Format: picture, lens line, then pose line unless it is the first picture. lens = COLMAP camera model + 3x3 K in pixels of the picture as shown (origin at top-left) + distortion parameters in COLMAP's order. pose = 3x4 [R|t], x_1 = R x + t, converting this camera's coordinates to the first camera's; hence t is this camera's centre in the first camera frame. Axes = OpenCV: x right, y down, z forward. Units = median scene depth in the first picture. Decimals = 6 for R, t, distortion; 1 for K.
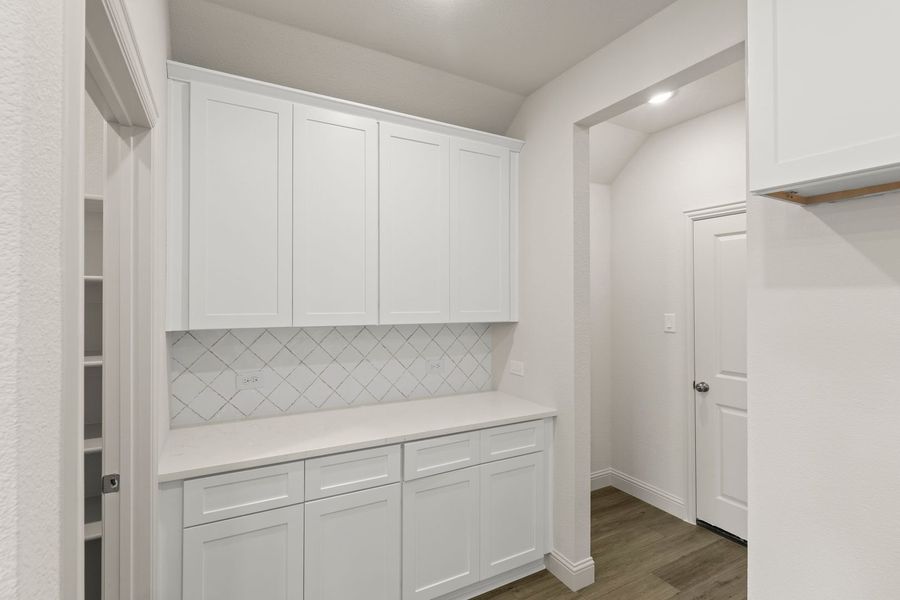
lens RADIAL K [[435.8, 0, 470.1], [0, 435.8, 297.6], [0, 0, 1]] dist [0.001109, -0.000105]
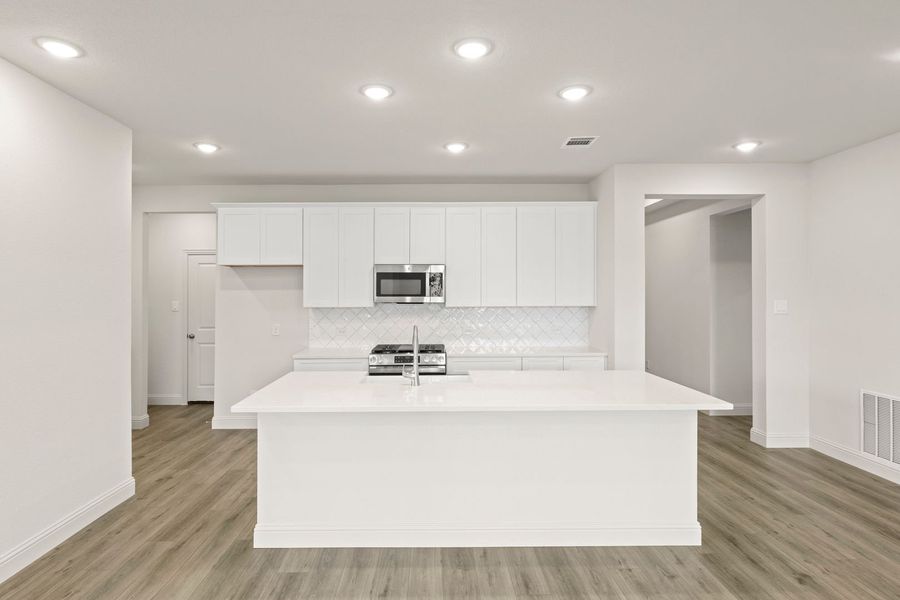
lens RADIAL K [[478.8, 0, 432.4], [0, 478.8, 292.6], [0, 0, 1]] dist [0.000311, -0.000343]
pose [[0.515013, -0.004427, 0.857171, -1.030843], [0.005898, 0.999981, 0.001621, -0.001258], [-0.857162, 0.004221, 0.515029, -1.441406]]
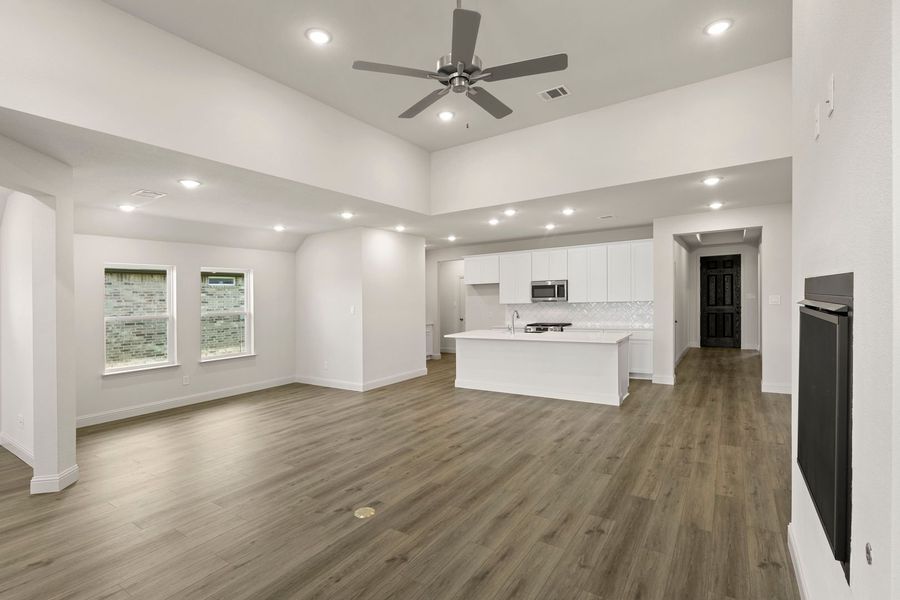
lens RADIAL K [[418.6, 0, 450.9], [0, 418.6, 317.8], [0, 0, 1]] dist [0.000117, -0.000066]
pose [[0.903729, -0.046337, 0.425589, -1.559479], [0.029289, 0.998488, 0.046516, 0.001140], [-0.427101, -0.029573, 0.903720, -3.174470]]
